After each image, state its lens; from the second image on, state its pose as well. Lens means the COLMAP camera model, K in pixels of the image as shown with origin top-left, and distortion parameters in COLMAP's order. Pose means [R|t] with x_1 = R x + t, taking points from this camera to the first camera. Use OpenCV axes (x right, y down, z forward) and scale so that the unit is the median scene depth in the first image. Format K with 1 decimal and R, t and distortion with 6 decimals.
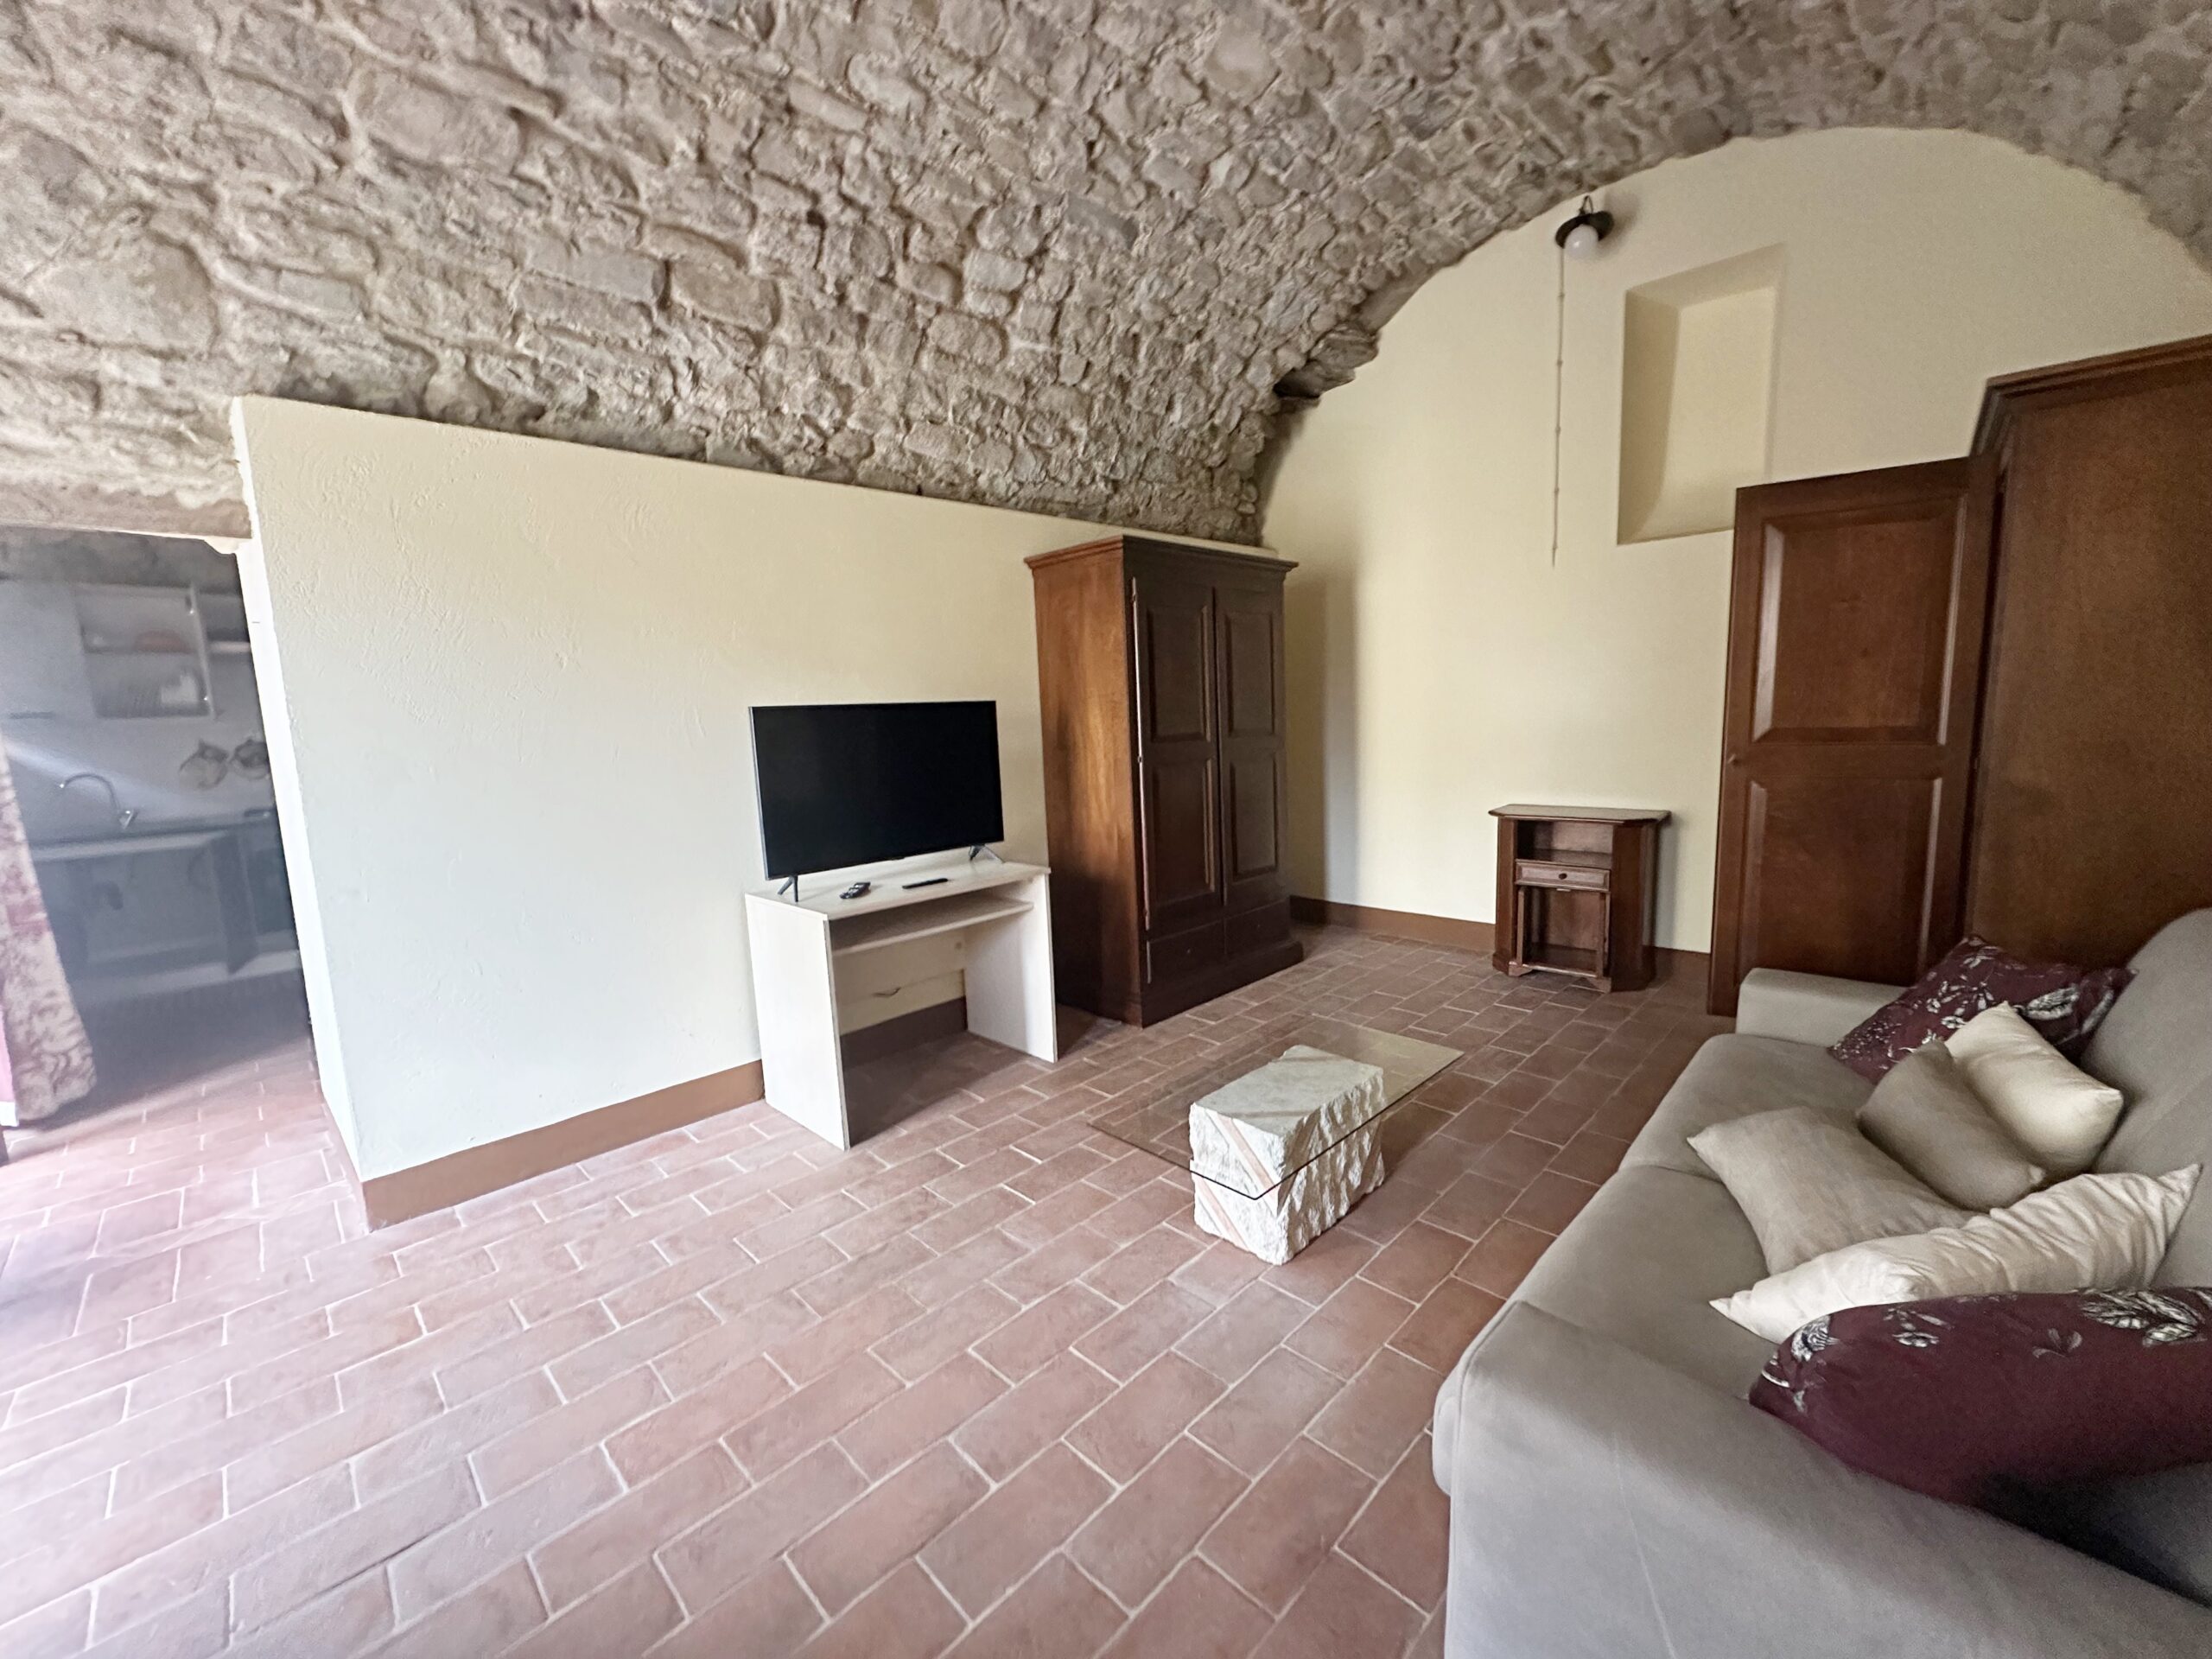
lens RADIAL K [[883.7, 0, 1109.5], [0, 883.7, 828.0], [0, 0, 1]] dist [-0.003106, 0.000684]
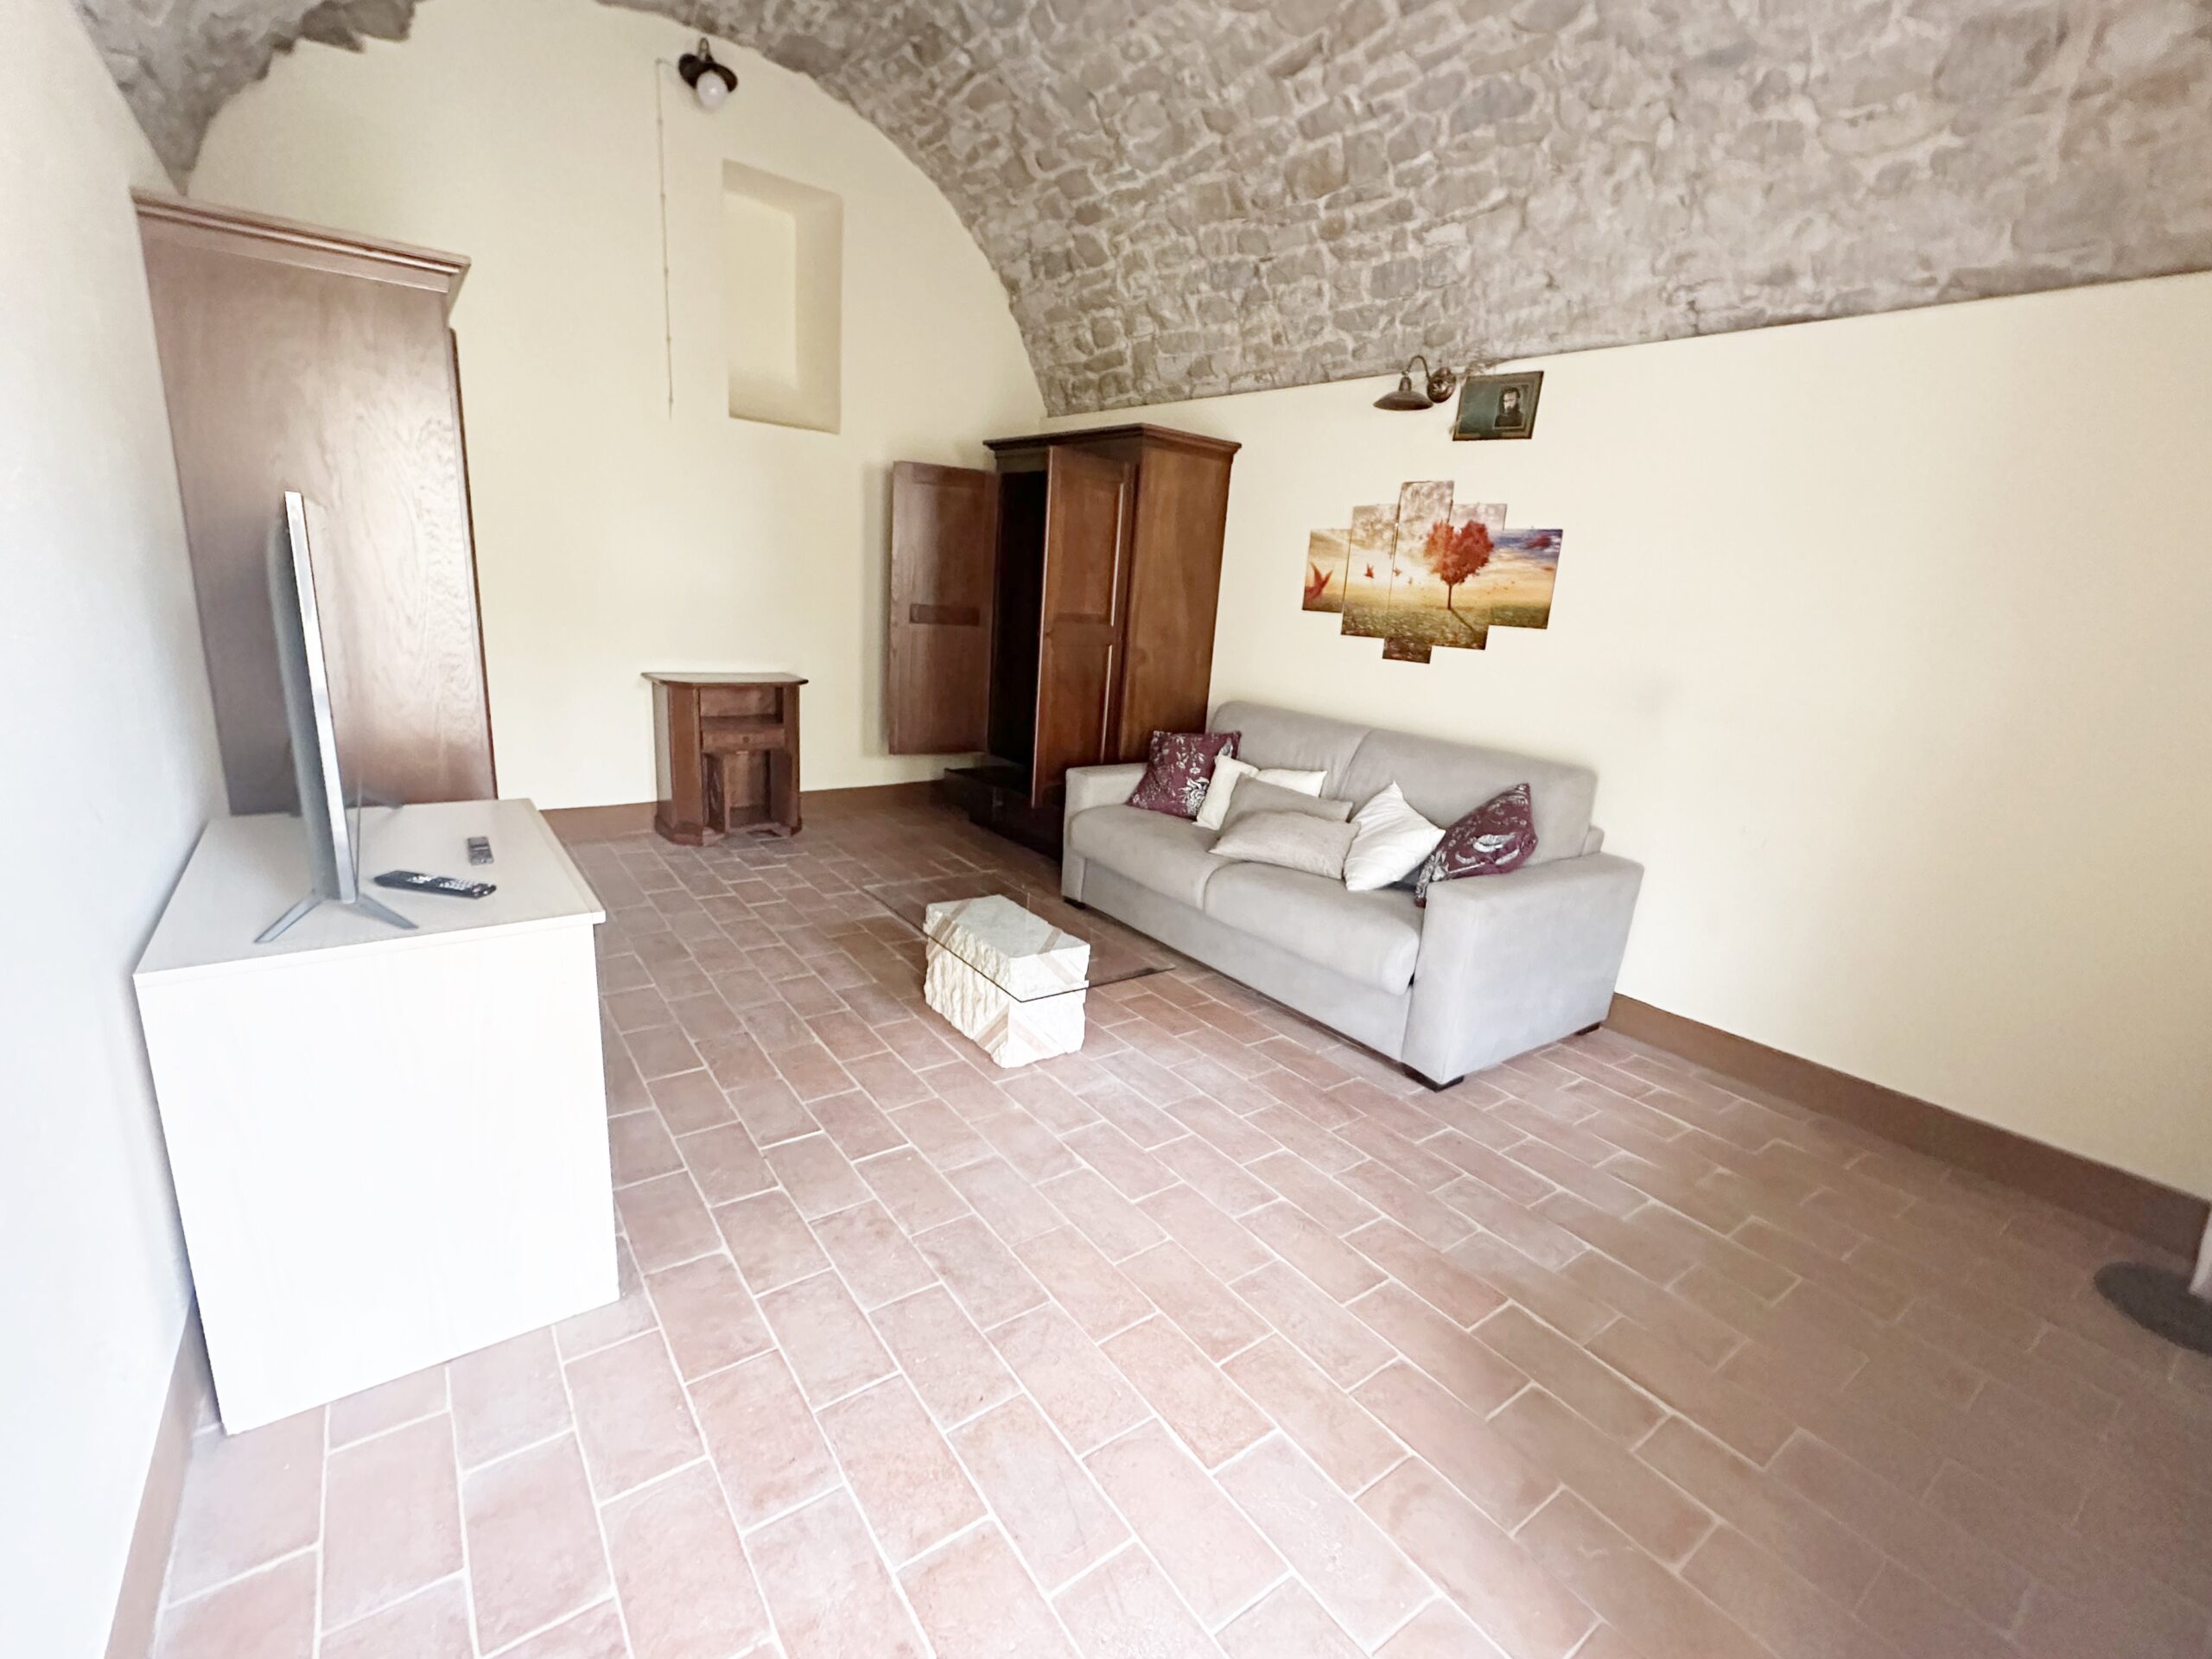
lens RADIAL K [[944.2, 0, 1145.0], [0, 944.2, 821.2], [0, 0, 1]] dist [0.003900, 0.000265]
pose [[0.146113, -0.191117, 0.970631, -0.962117], [0.056344, 0.981176, 0.184712, -0.057046], [-0.987662, 0.027701, 0.154131, 0.651004]]
